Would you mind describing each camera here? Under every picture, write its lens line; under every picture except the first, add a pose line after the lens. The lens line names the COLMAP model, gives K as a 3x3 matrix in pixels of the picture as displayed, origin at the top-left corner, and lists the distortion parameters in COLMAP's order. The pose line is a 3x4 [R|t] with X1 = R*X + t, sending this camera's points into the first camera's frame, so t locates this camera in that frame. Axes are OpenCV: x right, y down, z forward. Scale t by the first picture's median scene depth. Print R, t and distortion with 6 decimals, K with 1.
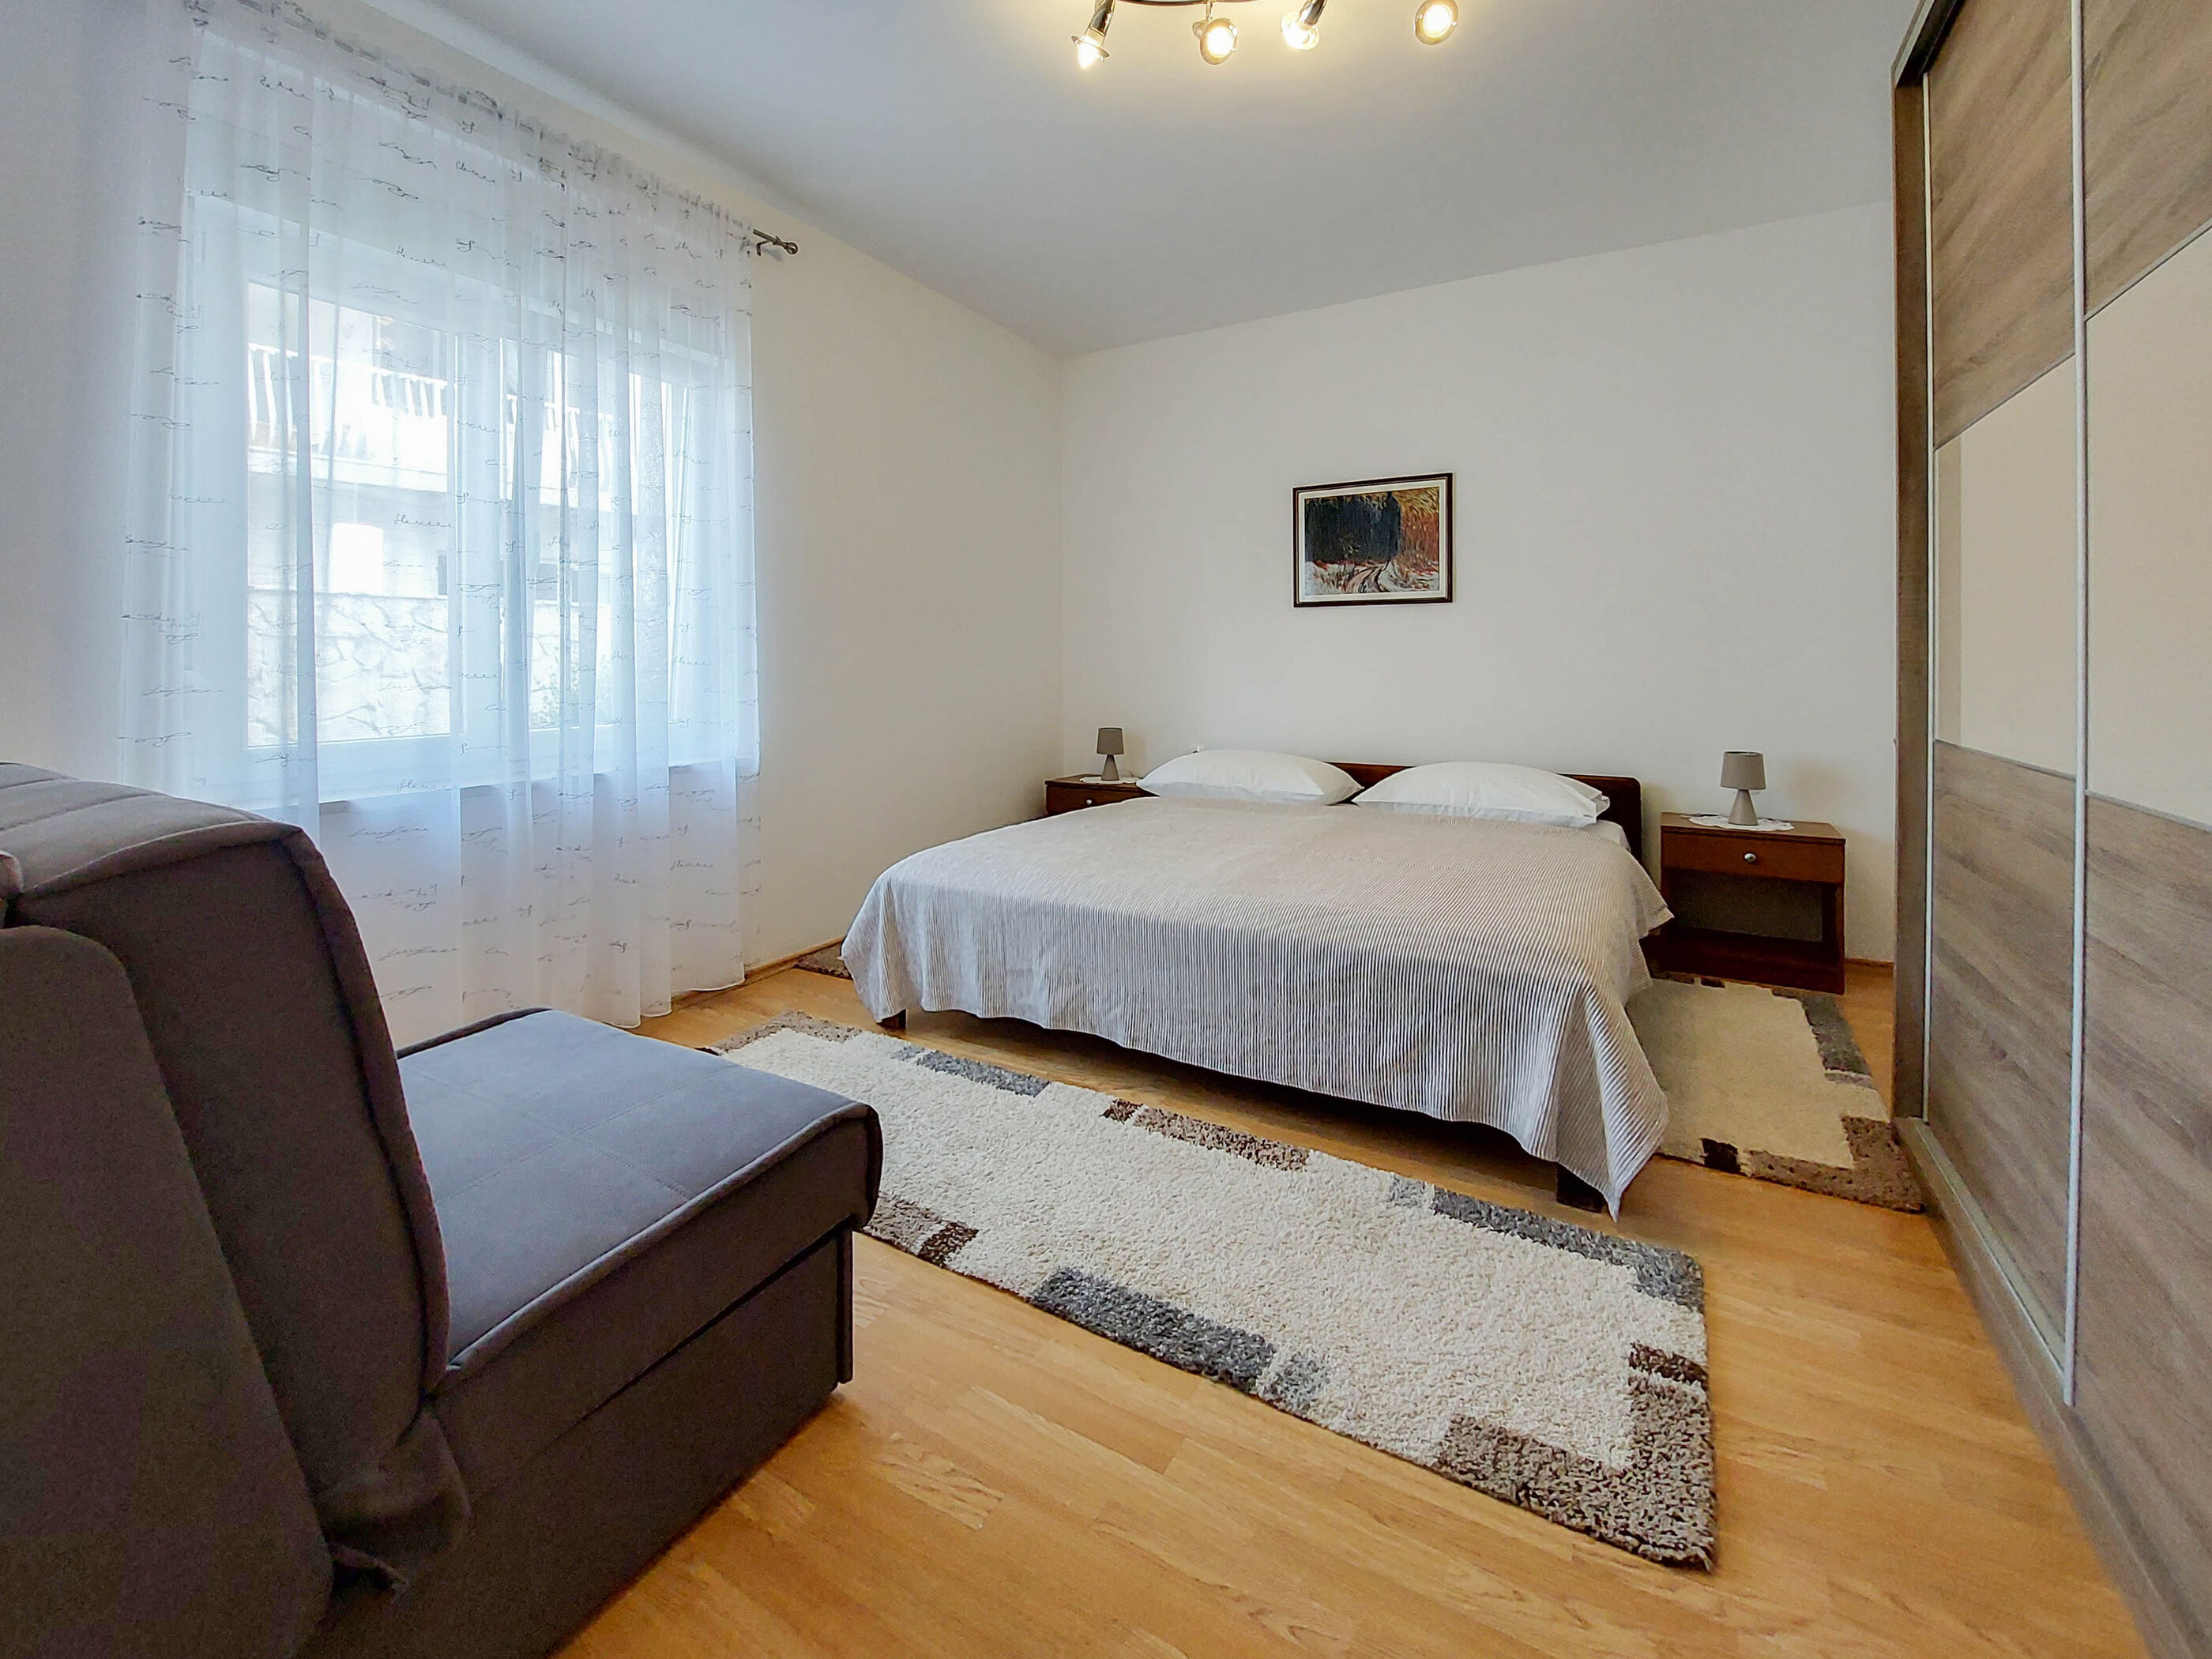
lens RADIAL K [[914.4, 0, 1102.6], [0, 914.4, 675.2], [0, 0, 1]] dist [-0.025198, -0.000125]
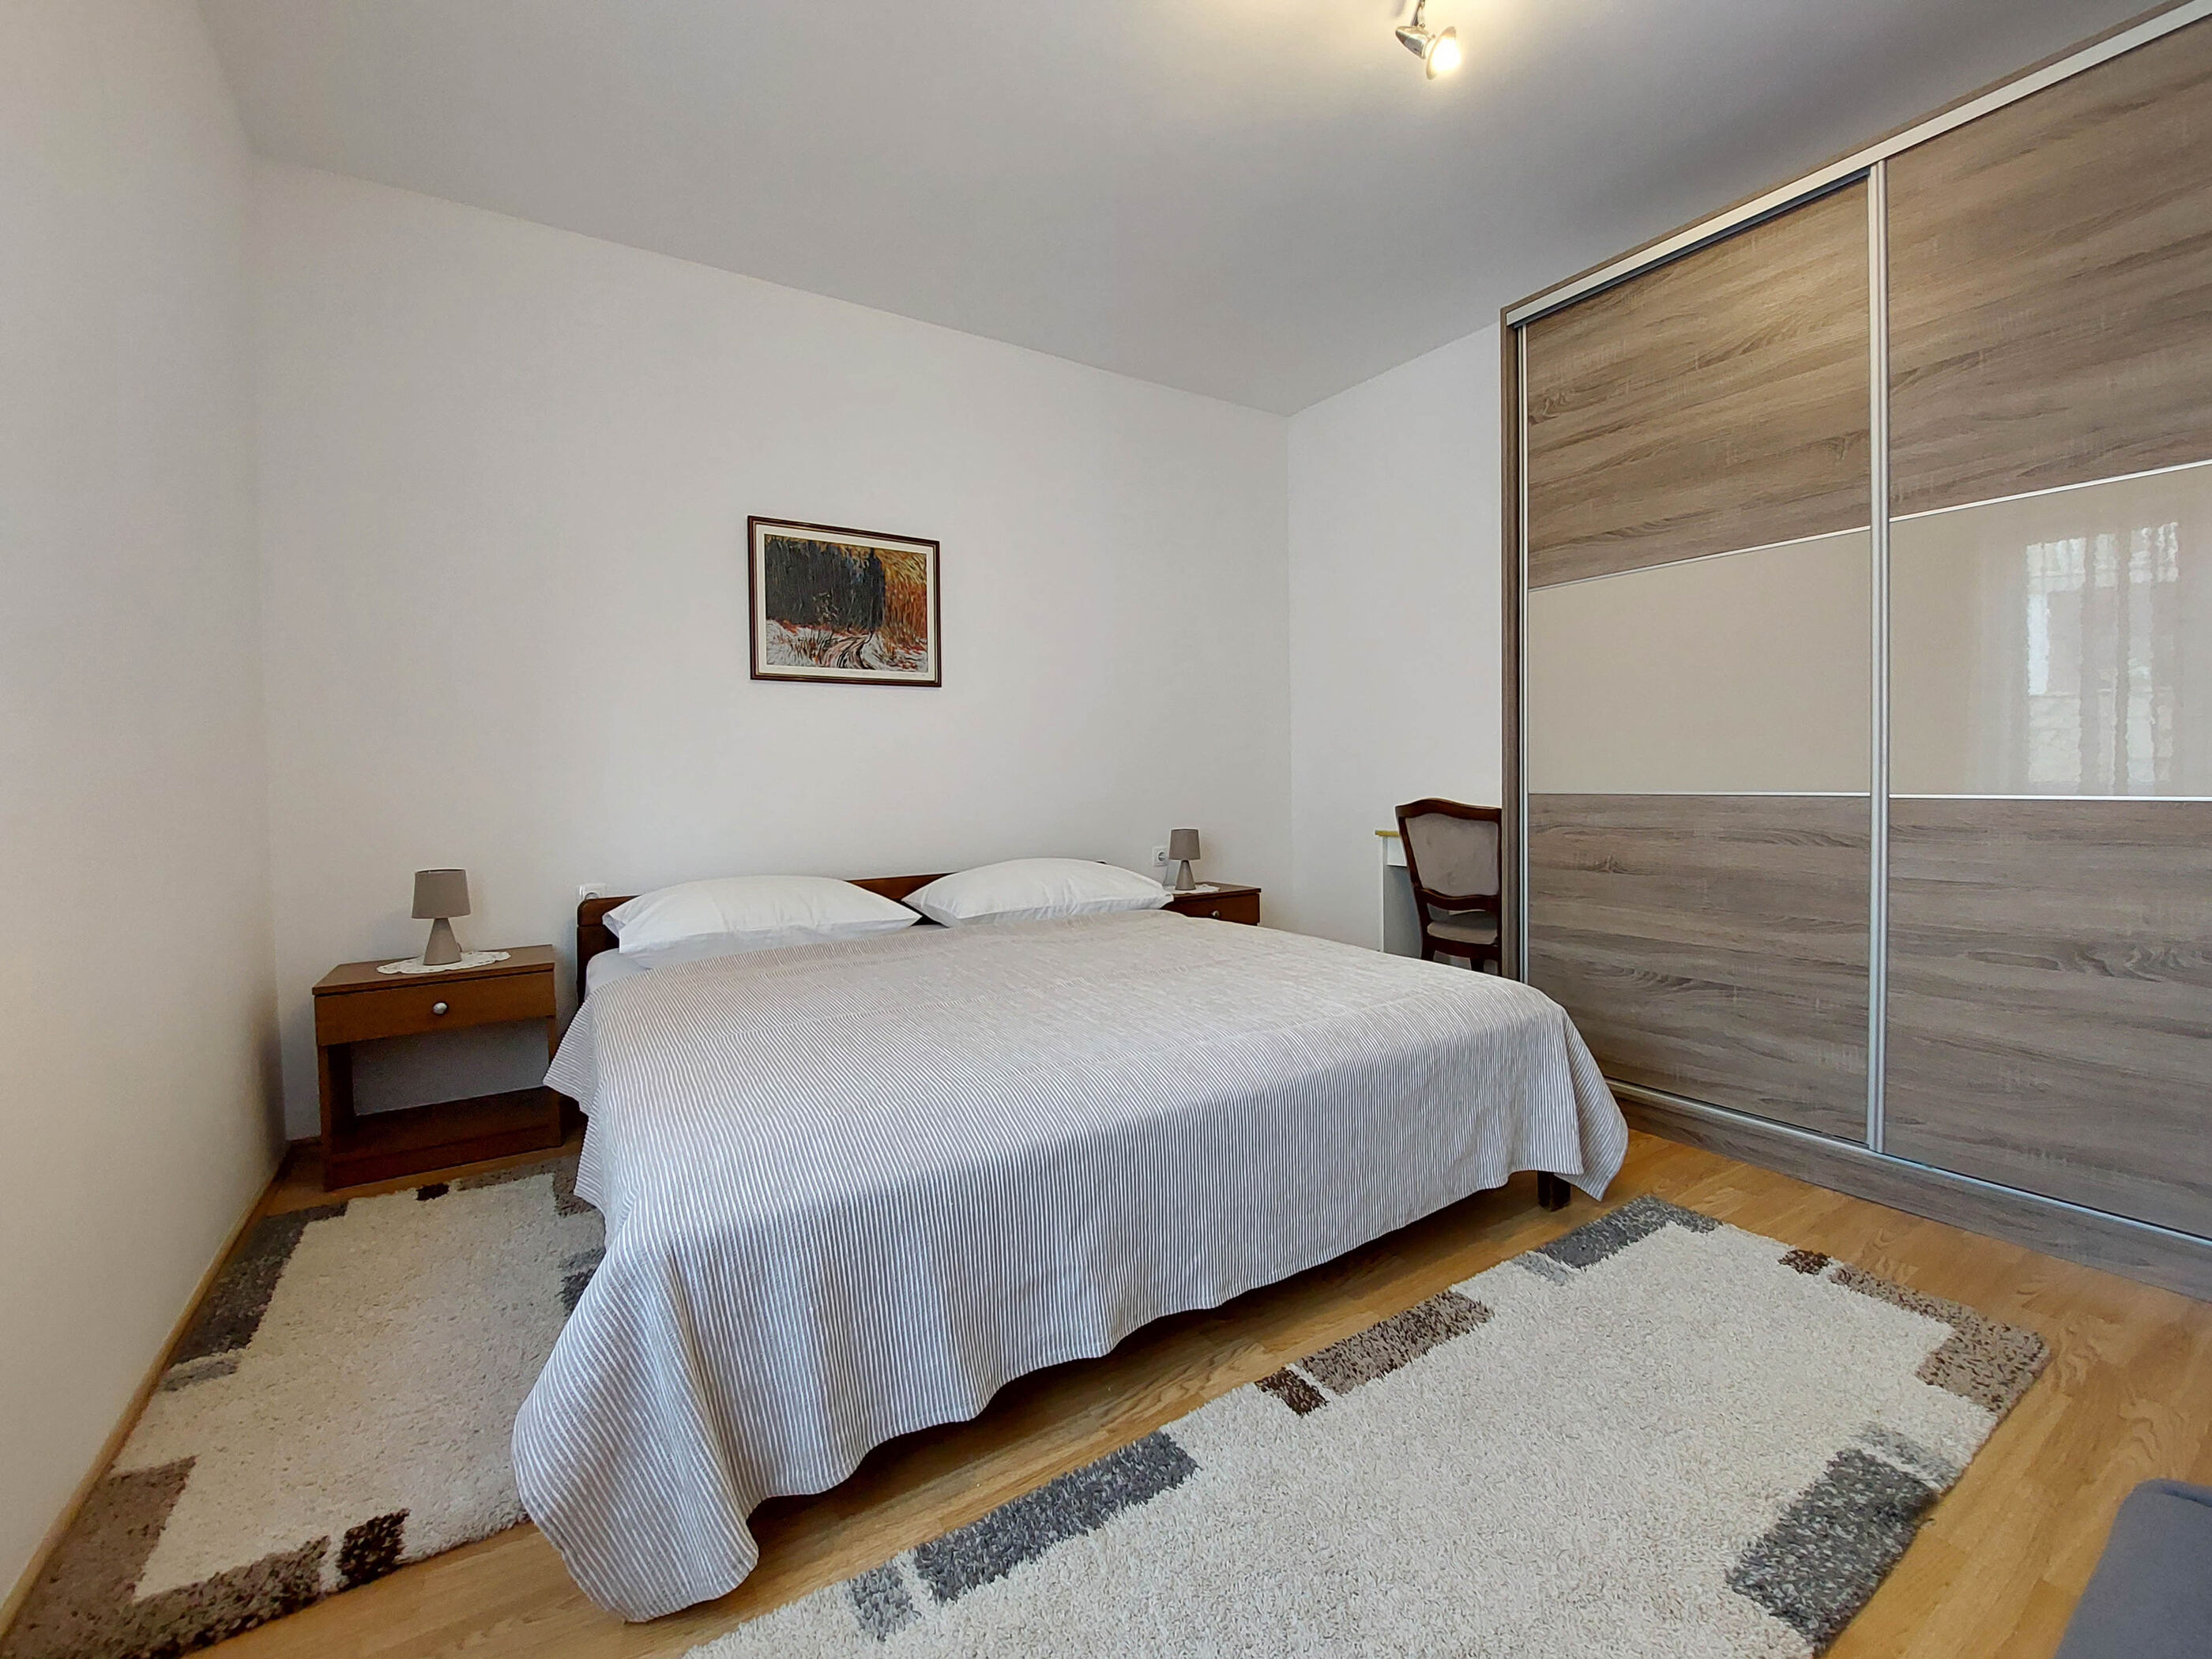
lens RADIAL K [[915.3, 0, 1110.1], [0, 915.3, 797.1], [0, 0, 1]] dist [-0.023099, -0.000478]
pose [[0.465721, -0.024703, 0.884587, -0.371309], [0.028951, 0.999501, 0.012670, 0.023204], [-0.884458, 0.019709, 0.466203, 0.490901]]
